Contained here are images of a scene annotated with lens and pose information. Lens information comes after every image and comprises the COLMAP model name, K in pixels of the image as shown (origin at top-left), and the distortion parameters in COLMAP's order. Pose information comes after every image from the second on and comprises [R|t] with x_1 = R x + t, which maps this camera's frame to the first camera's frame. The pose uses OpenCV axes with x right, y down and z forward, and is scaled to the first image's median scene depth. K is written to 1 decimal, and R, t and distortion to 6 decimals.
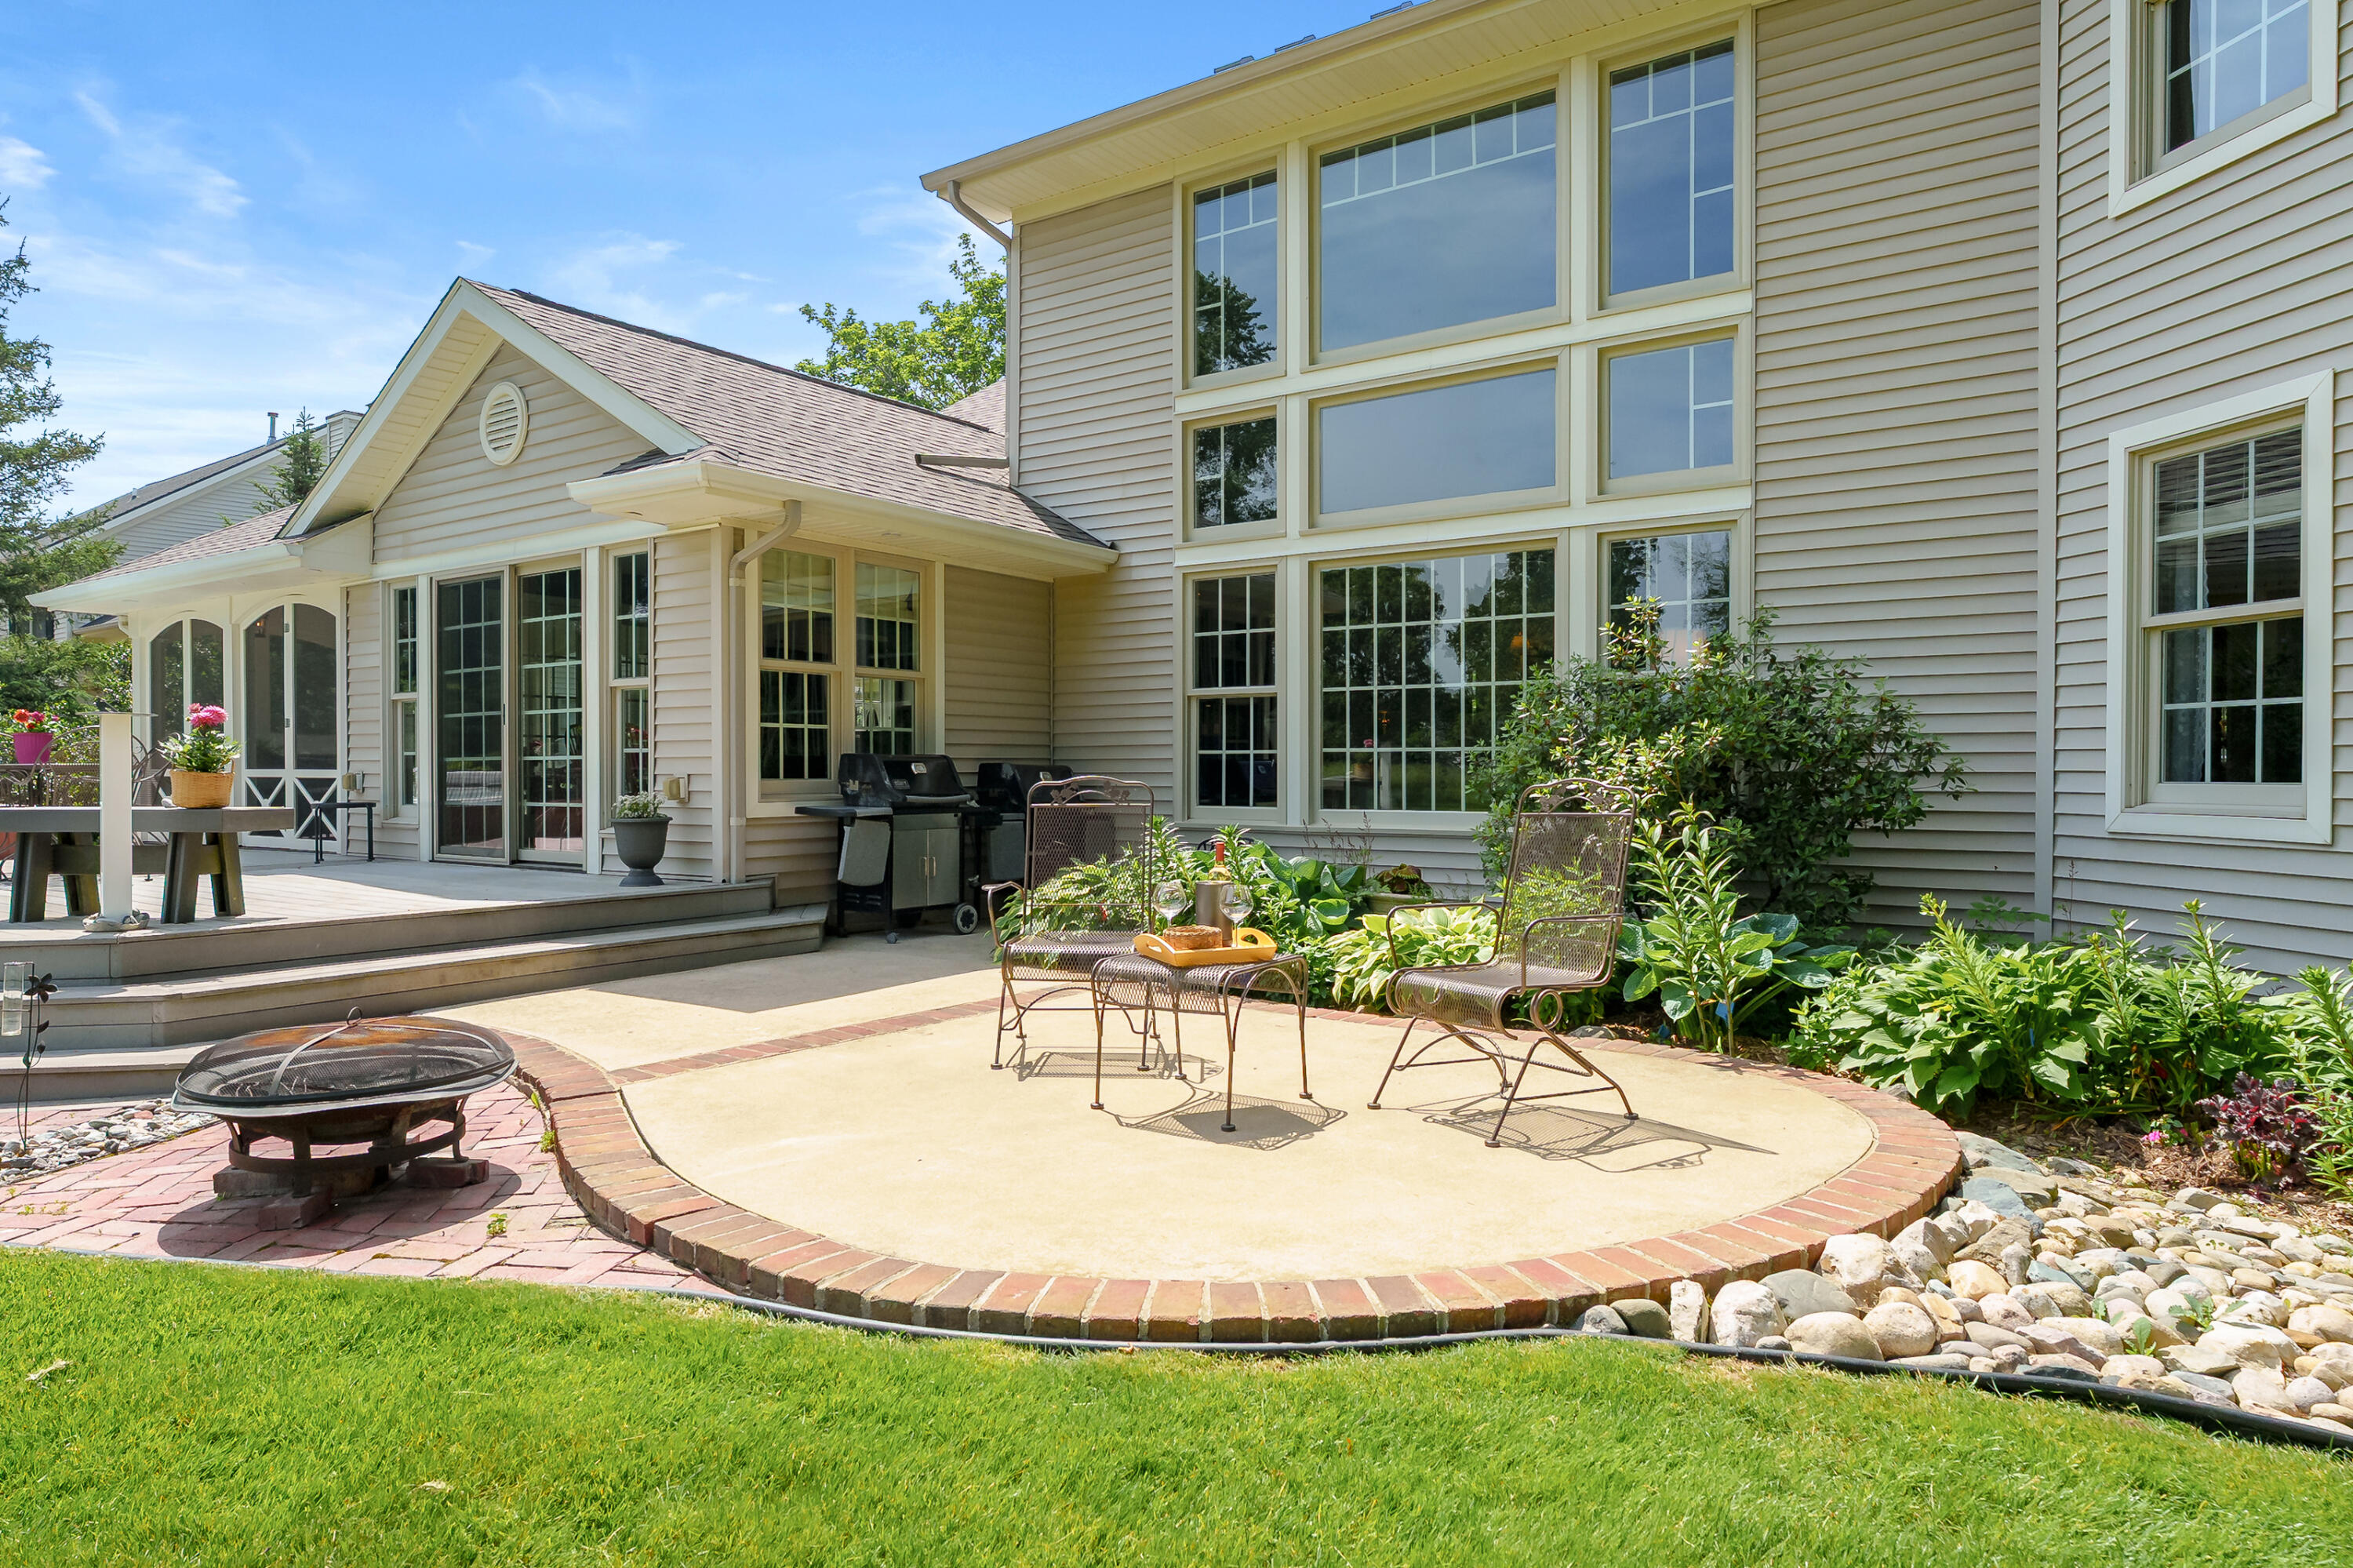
lens RADIAL K [[1374.0, 0, 1164.7], [0, 1374.0, 793.4], [0, 0, 1]] dist [-0.027347, 0.000046]
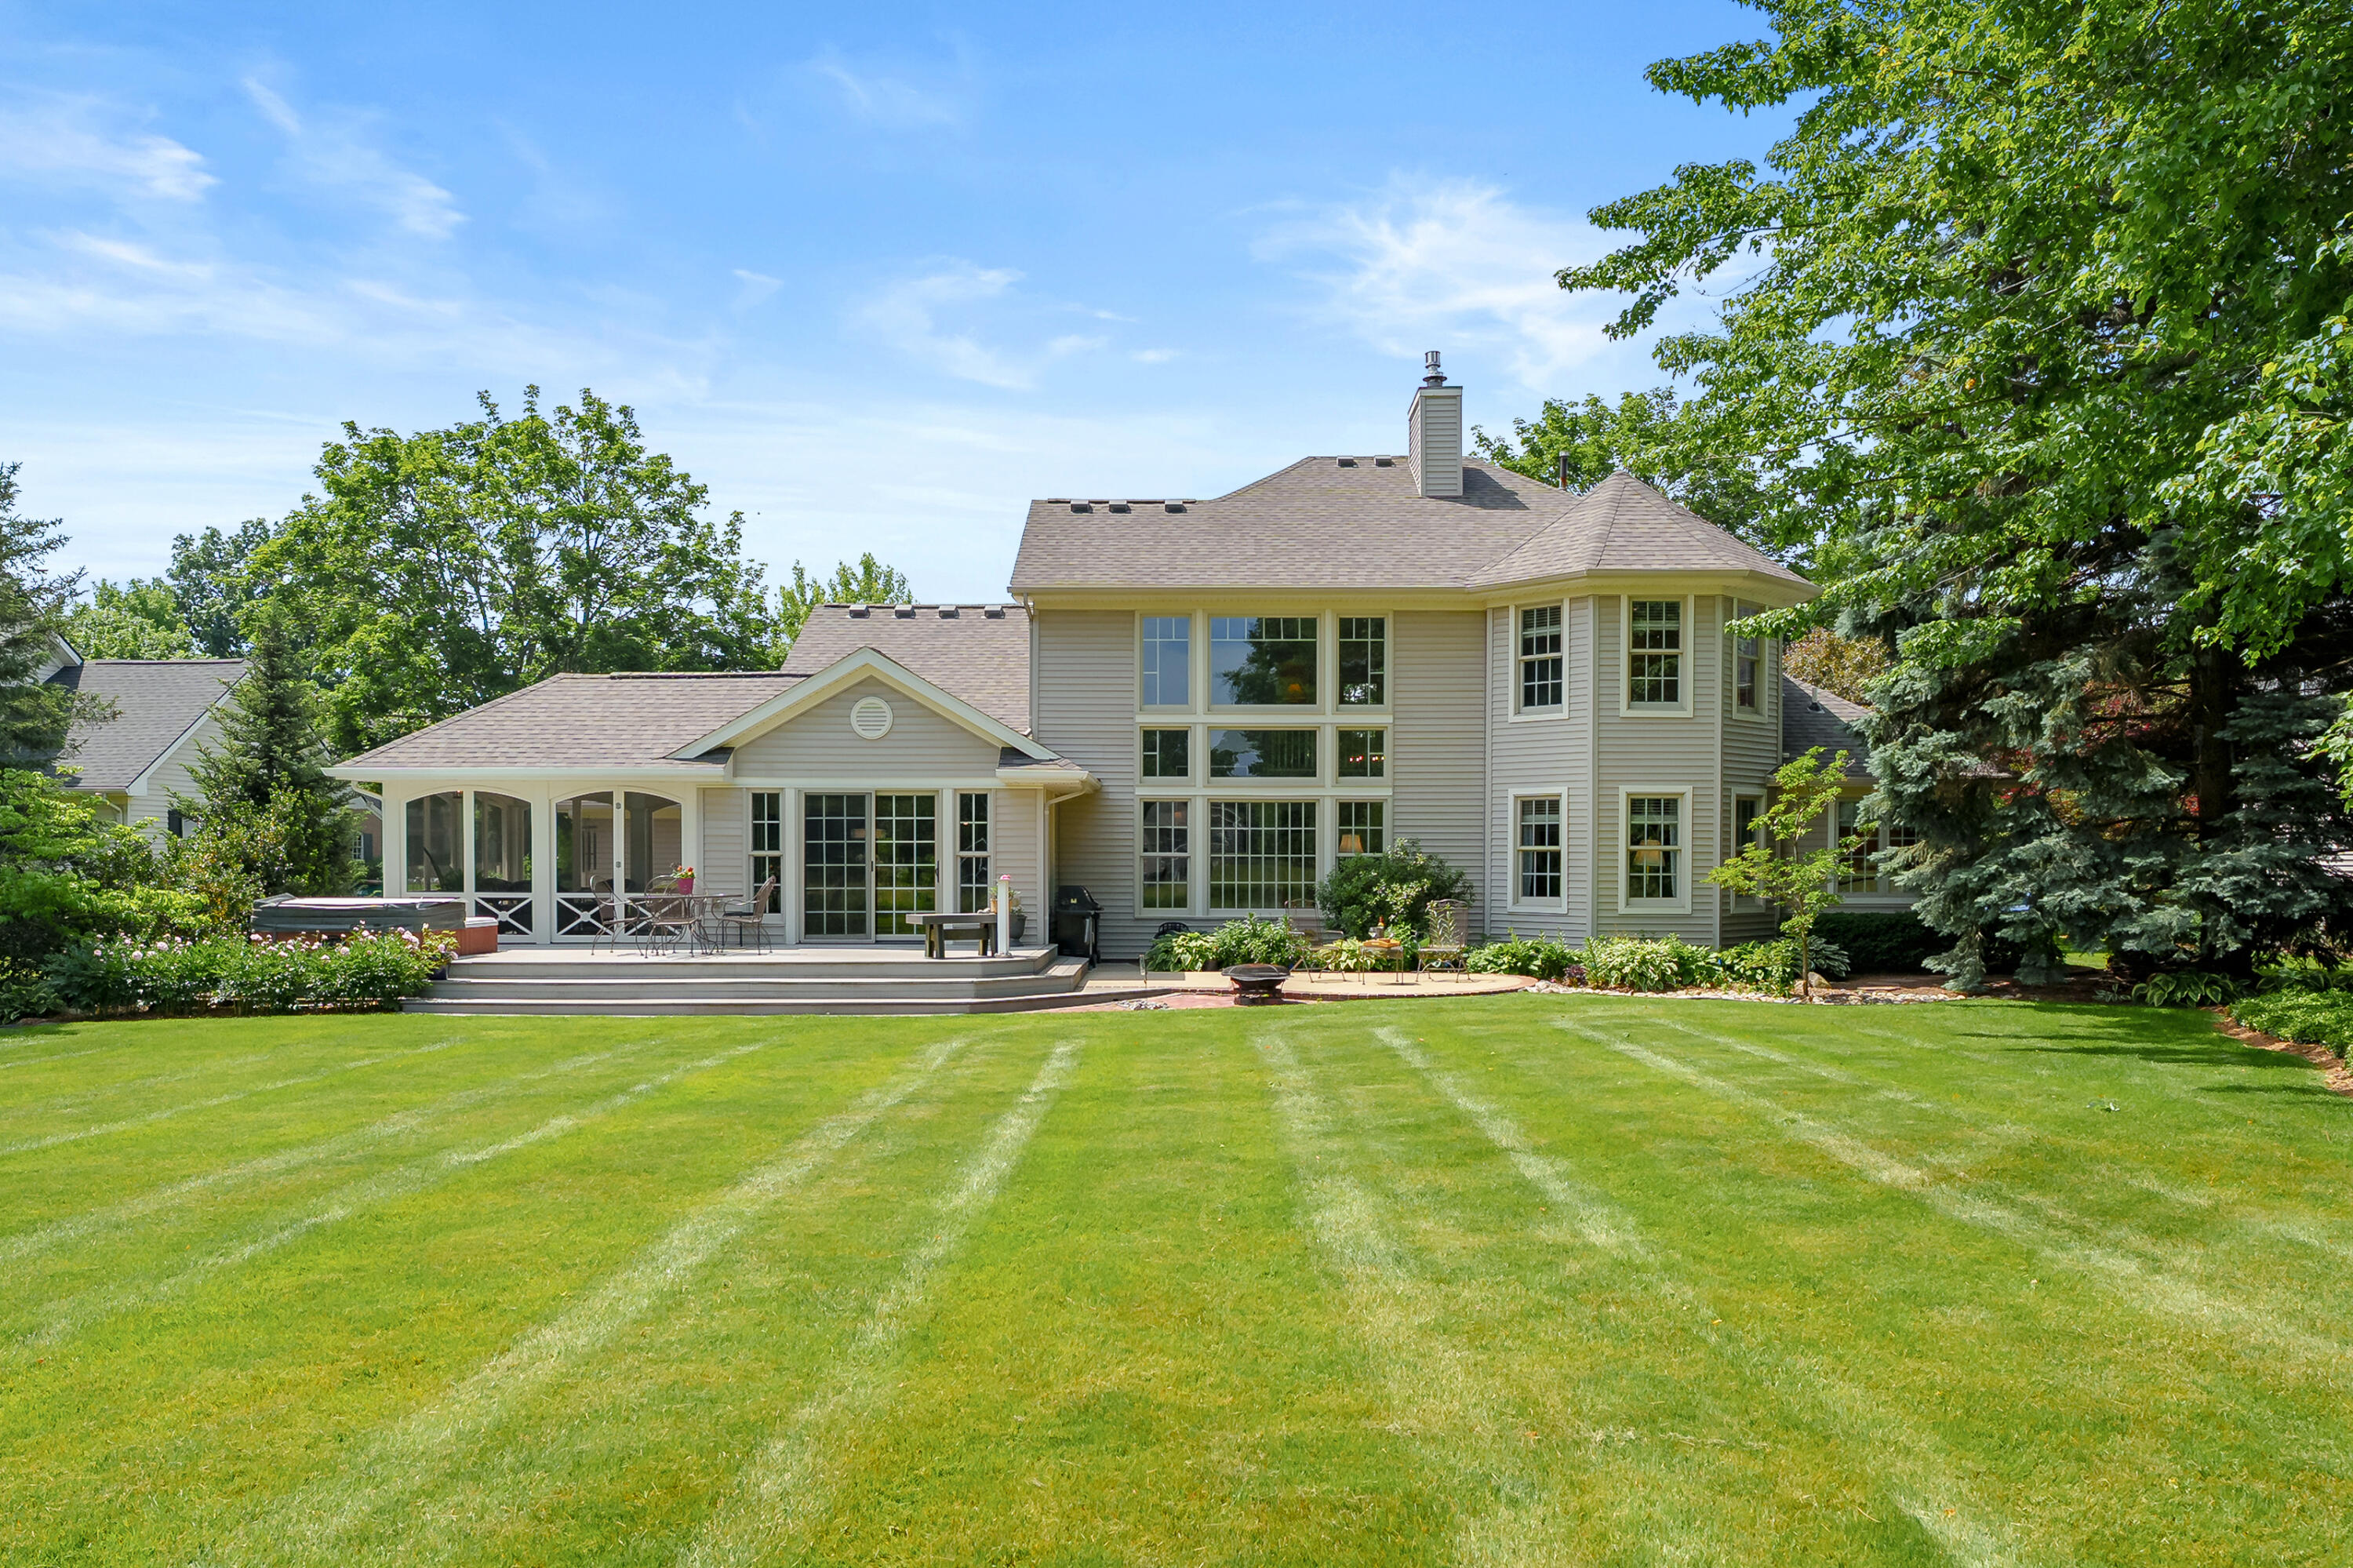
lens RADIAL K [[1859.3, 0, 1171.4], [0, 1859.3, 795.2], [0, 0, 1]] dist [-0.006085, -0.000266]
pose [[0.817544, 0.019810, 0.575525, -1.845180], [0.006133, 0.999052, -0.043100, -0.046737], [-0.575834, 0.038766, 0.816647, -1.586822]]
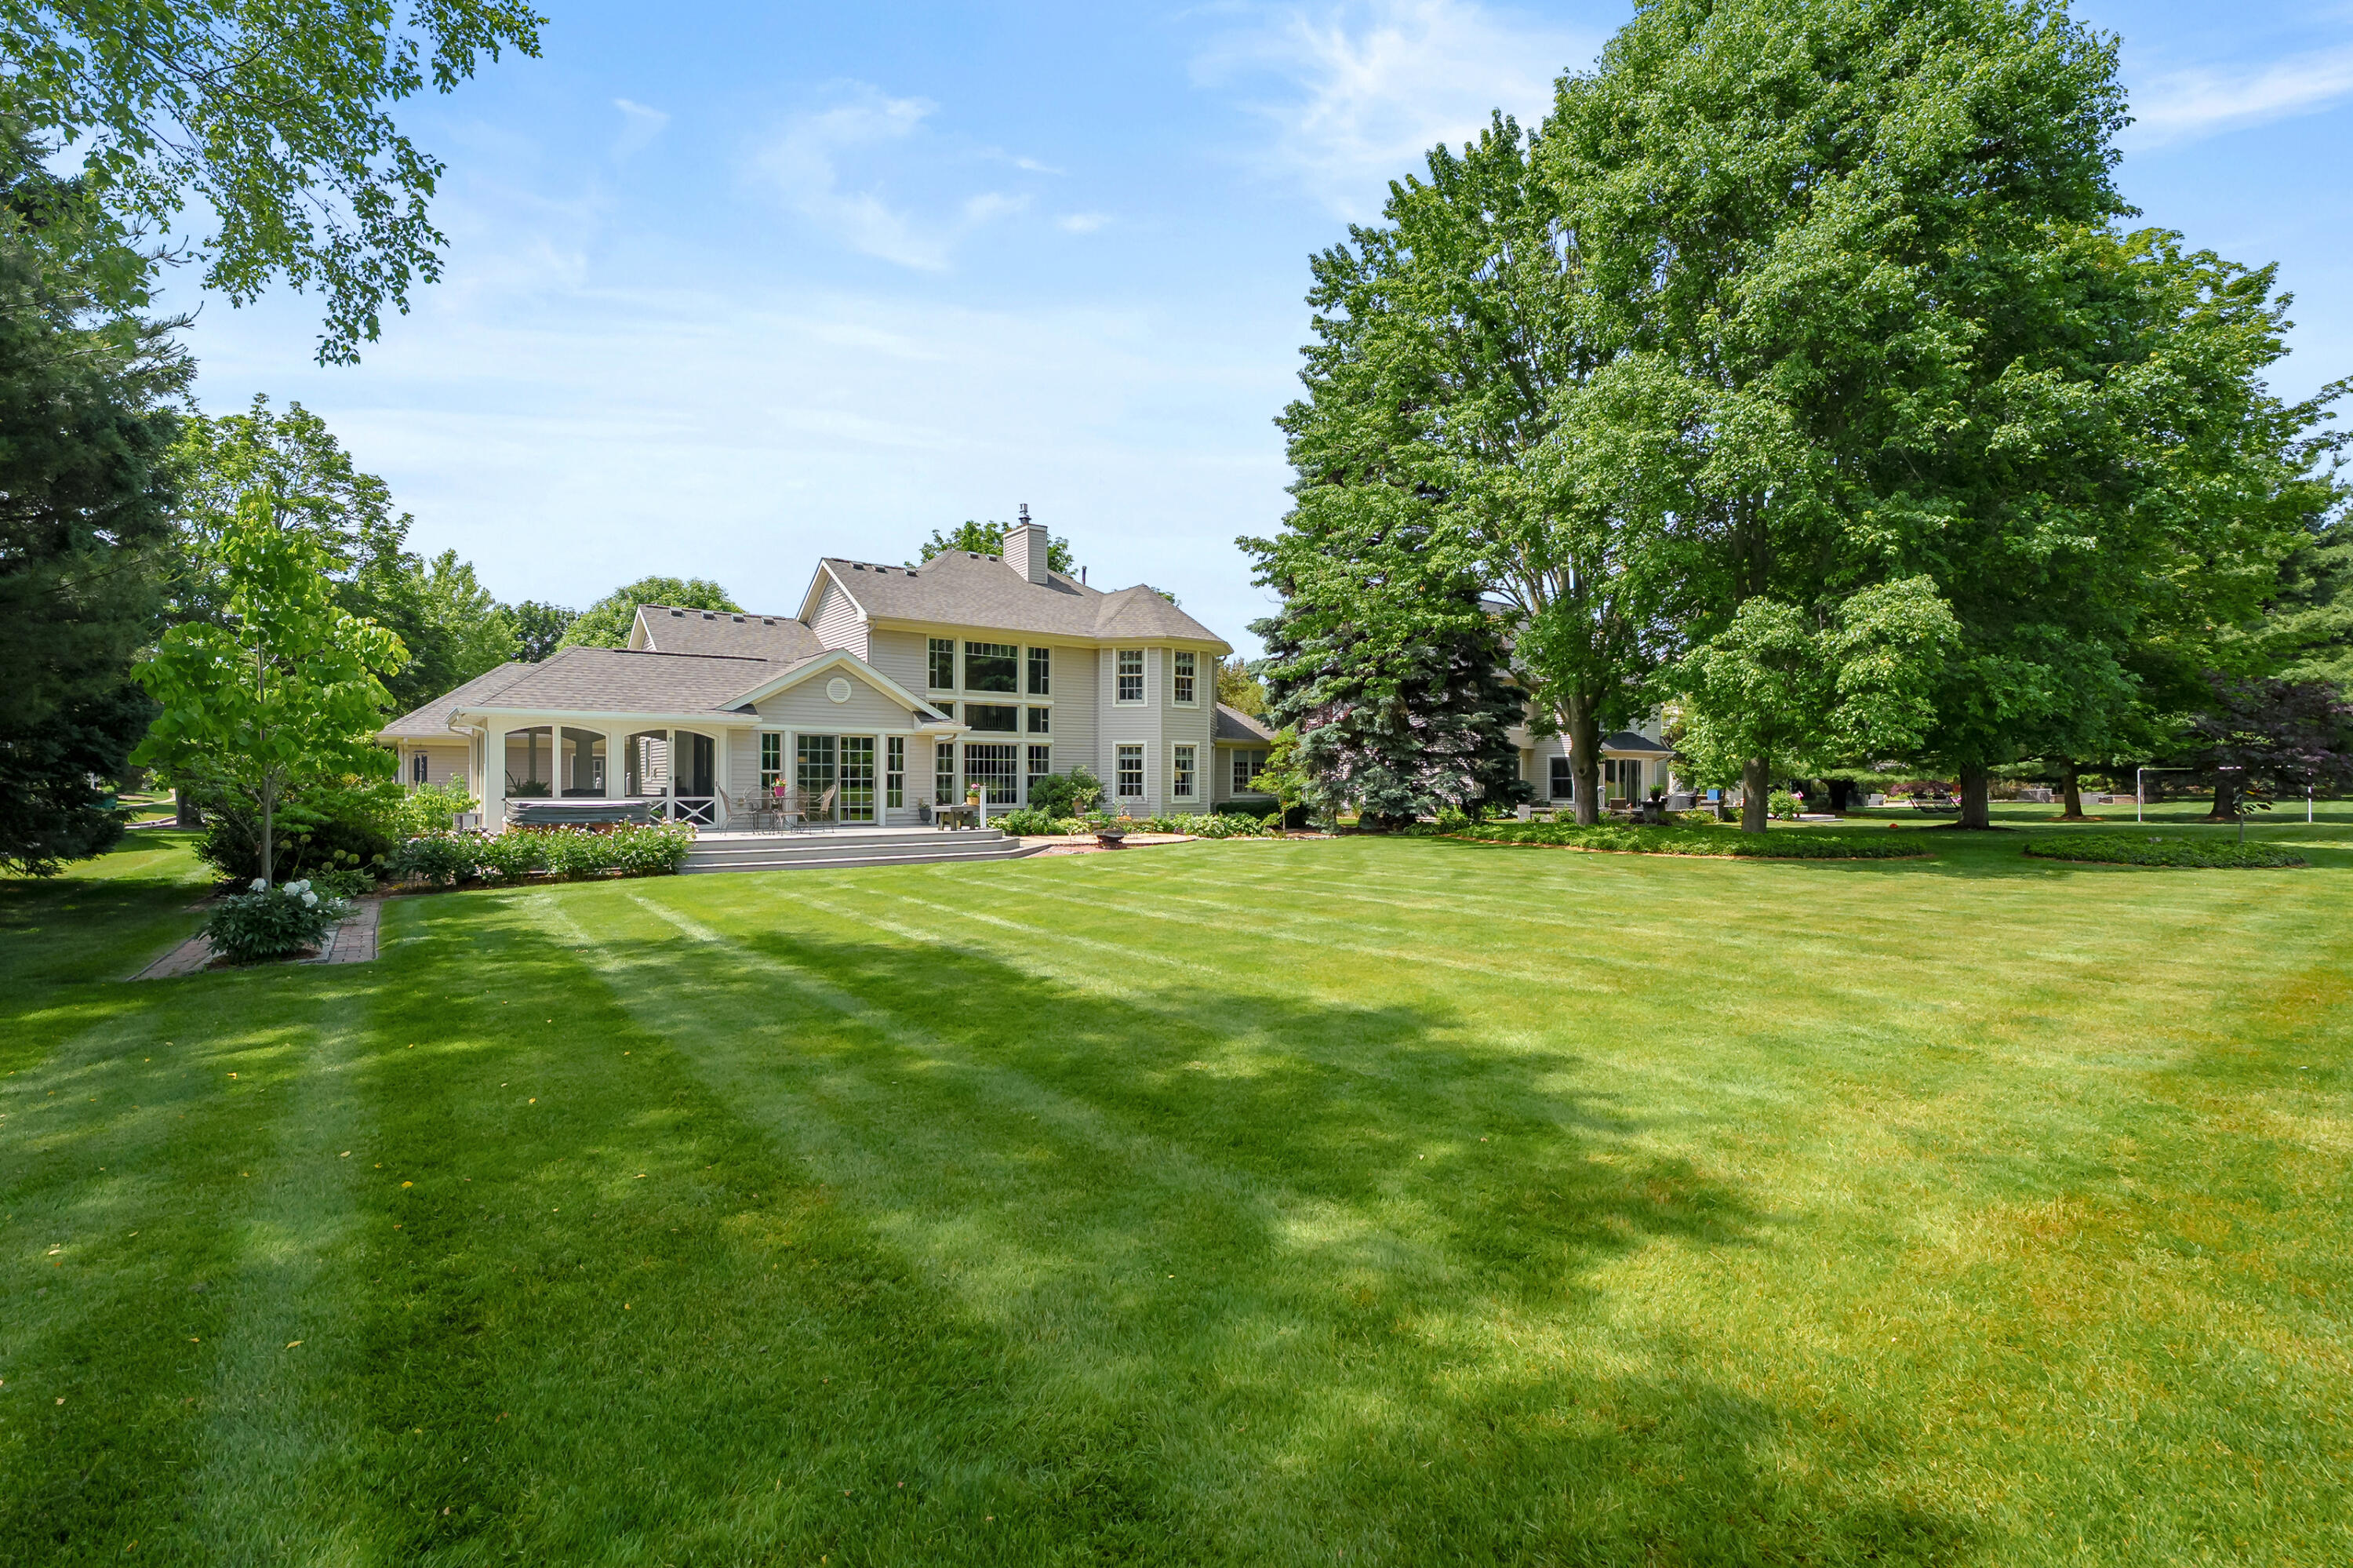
lens RADIAL K [[1074.1, 0, 1191.5], [0, 1074.1, 775.3], [0, 0, 1]] dist [0.021201, 0.000459]
pose [[0.294181, 0.002327, 0.955747, -2.970537], [0.005611, 0.999976, -0.004162, -0.058608], [-0.955733, 0.006587, 0.294161, -0.620685]]
